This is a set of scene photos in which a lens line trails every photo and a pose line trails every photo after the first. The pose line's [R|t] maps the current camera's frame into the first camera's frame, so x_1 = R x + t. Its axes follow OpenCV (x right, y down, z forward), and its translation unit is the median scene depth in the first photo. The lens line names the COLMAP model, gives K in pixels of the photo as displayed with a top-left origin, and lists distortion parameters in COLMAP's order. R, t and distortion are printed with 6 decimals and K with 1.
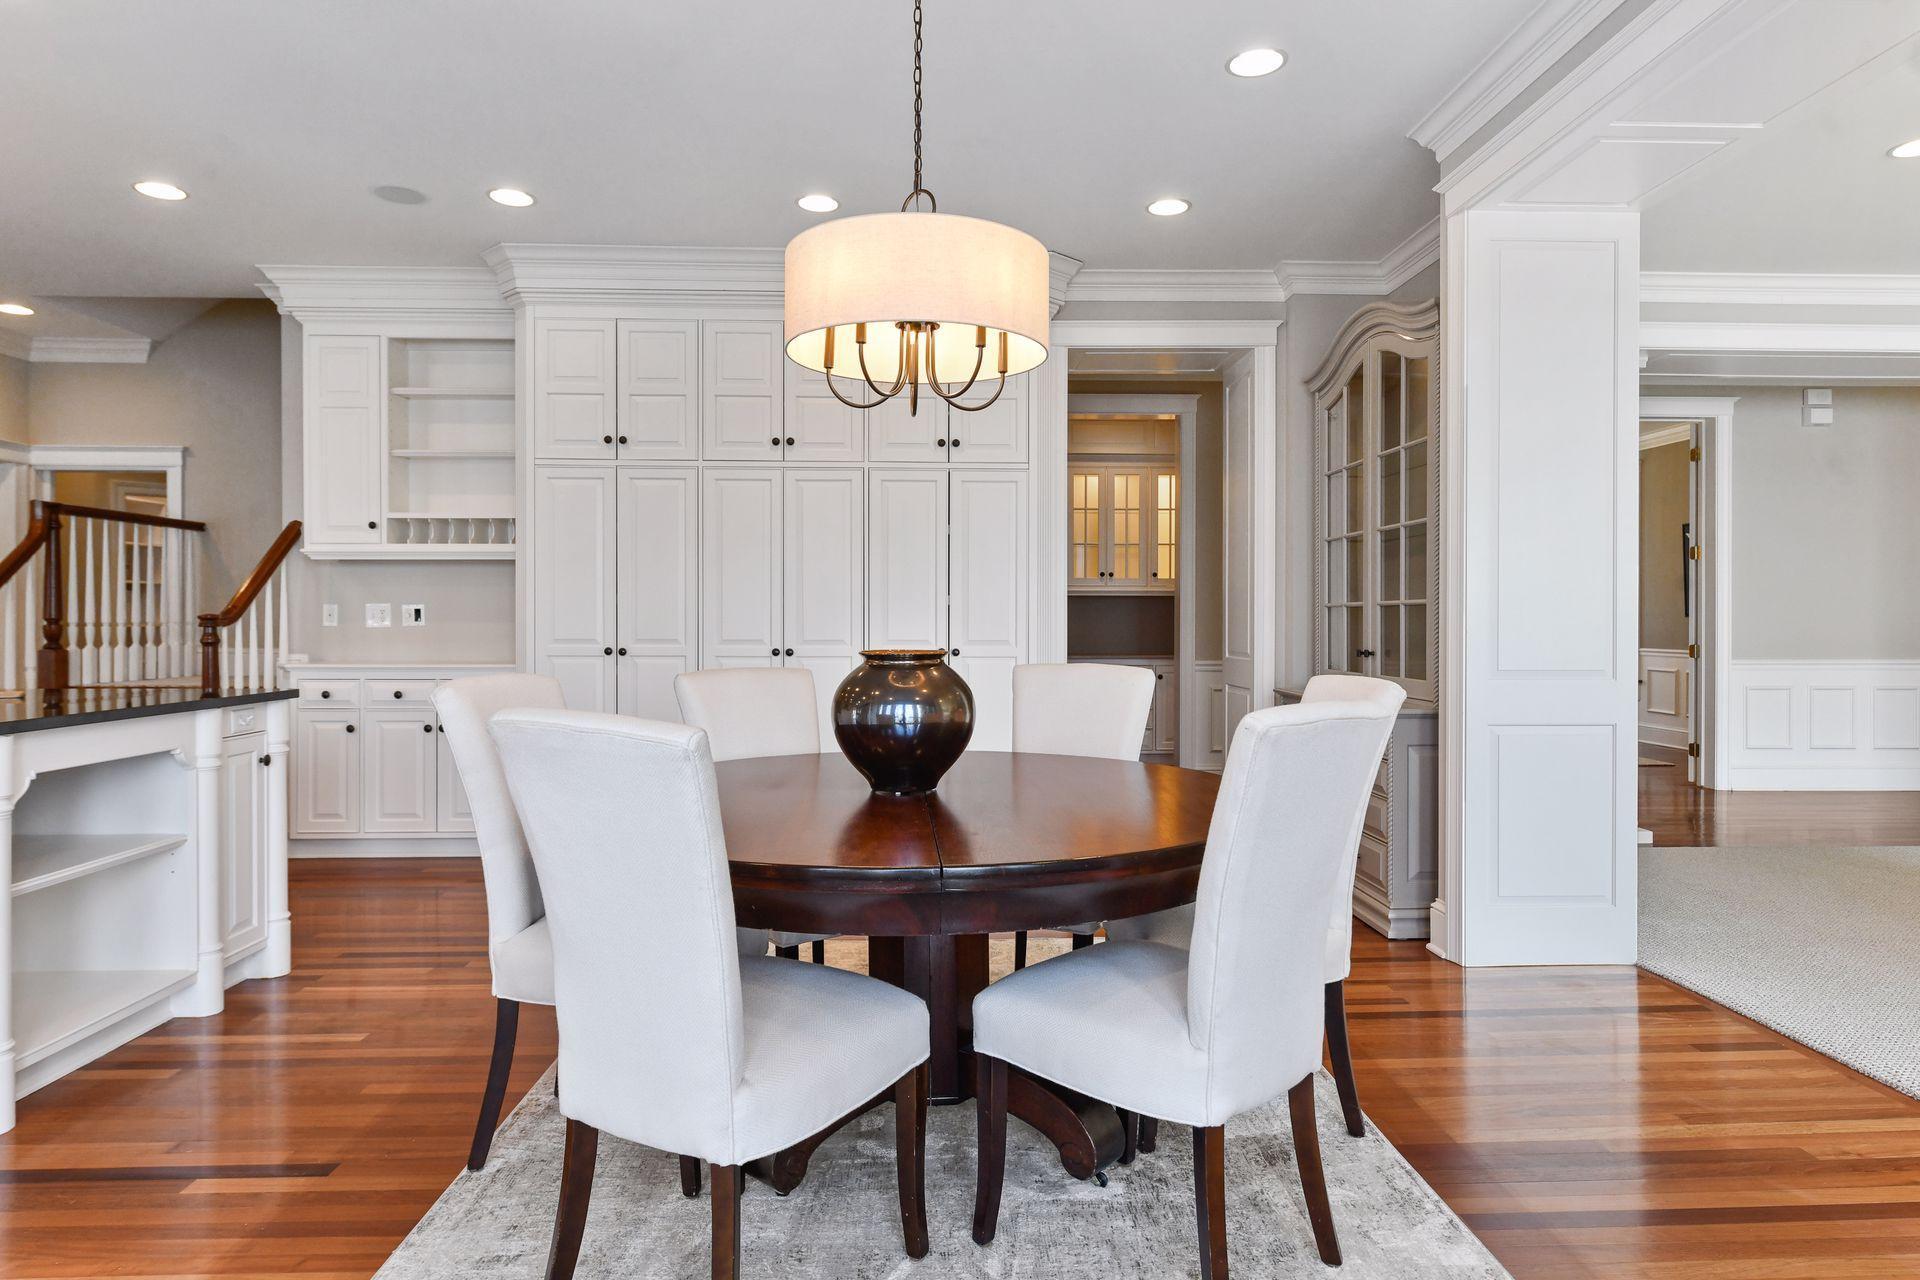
lens RADIAL K [[1114.5, 0, 965.3], [0, 1114.5, 619.1], [0, 0, 1]] dist [0.002757, 0.001601]
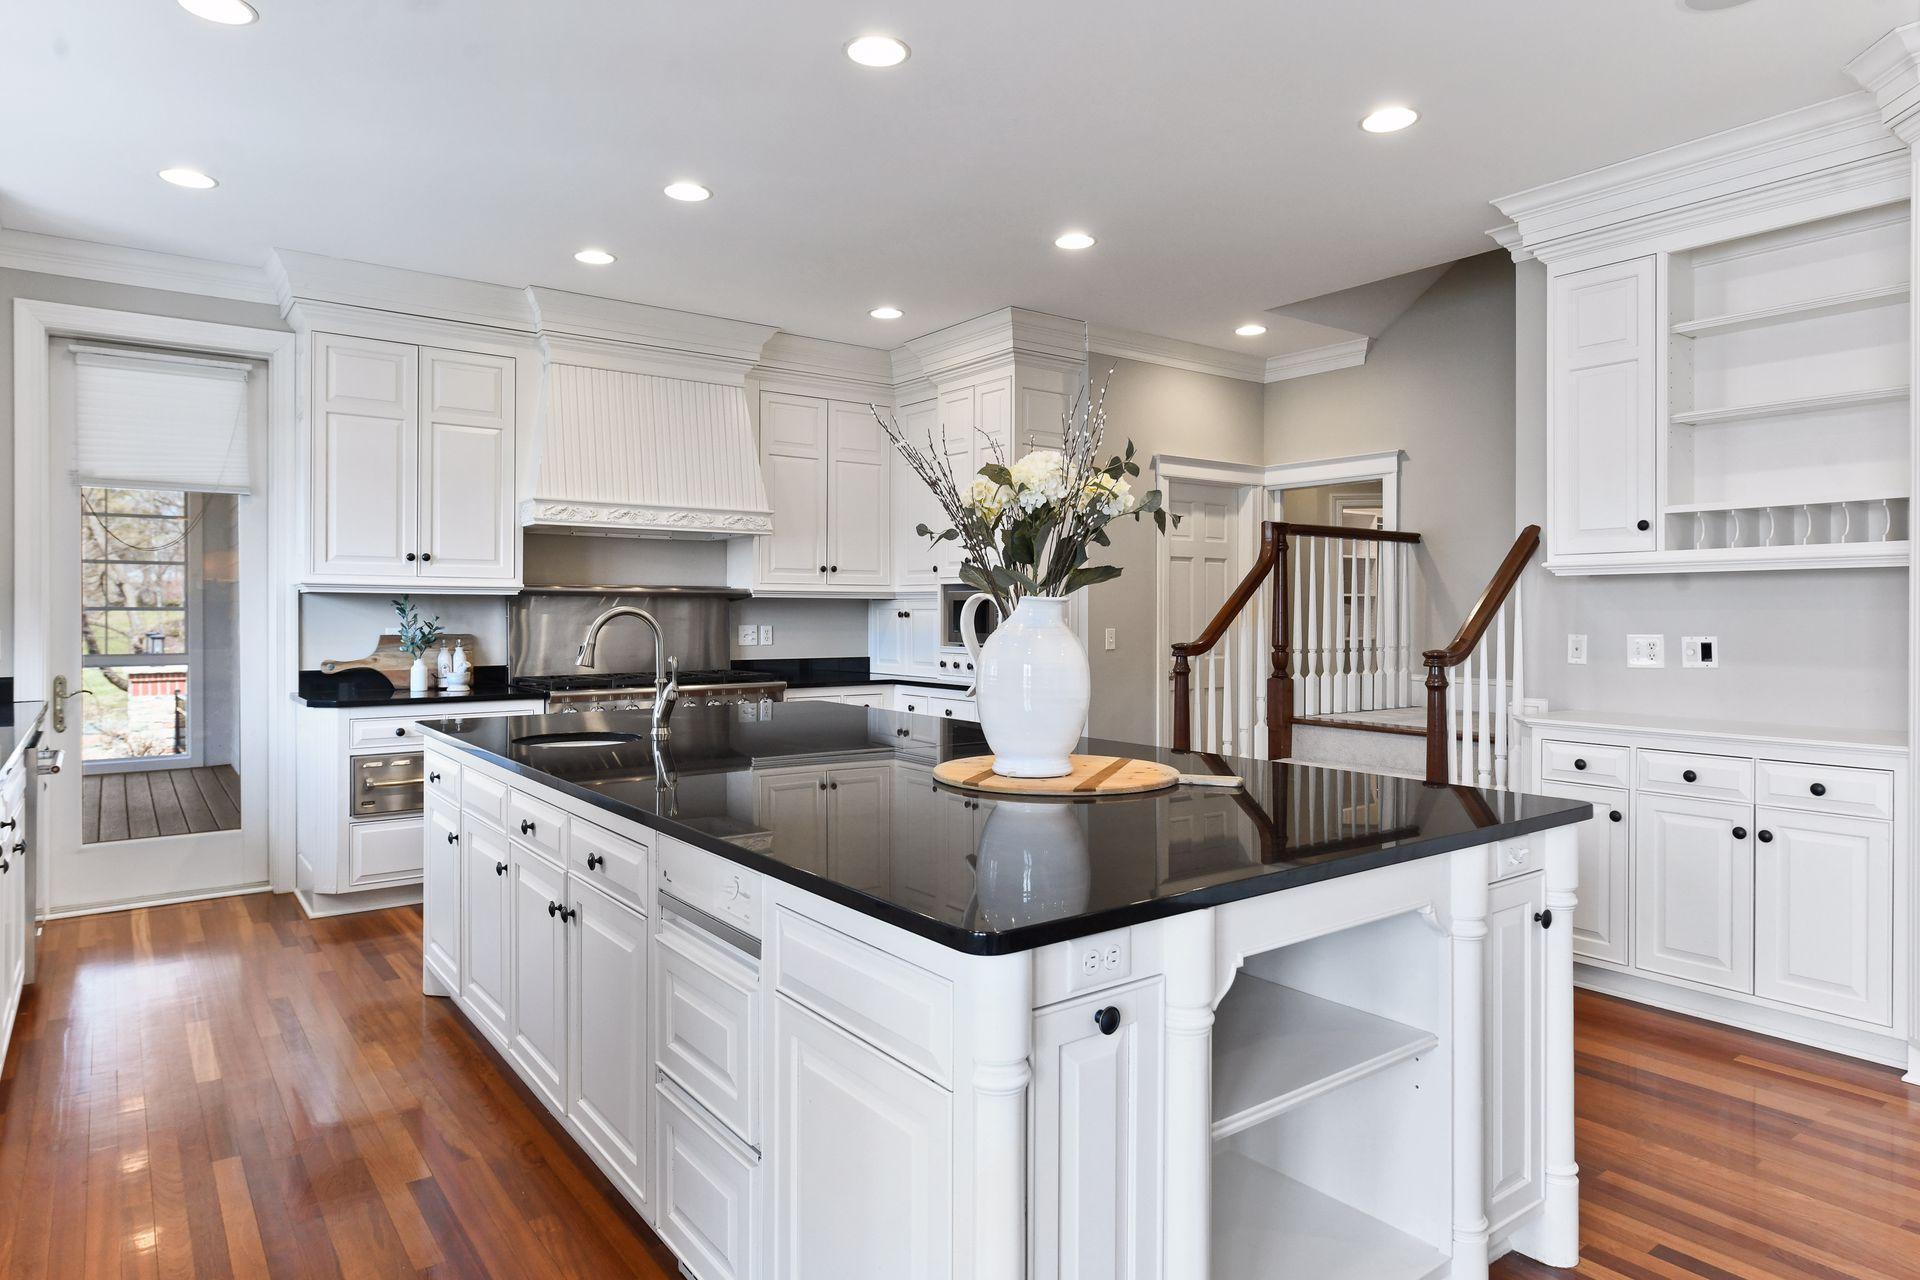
lens RADIAL K [[1114.5, 0, 965.3], [0, 1114.5, 619.1], [0, 0, 1]] dist [0.002757, 0.001601]
pose [[0.568493, 0.006605, -0.822662, -0.190590], [-0.002847, 0.999978, 0.006061, -0.027332], [0.822683, -0.001103, 0.568499, 0.242259]]
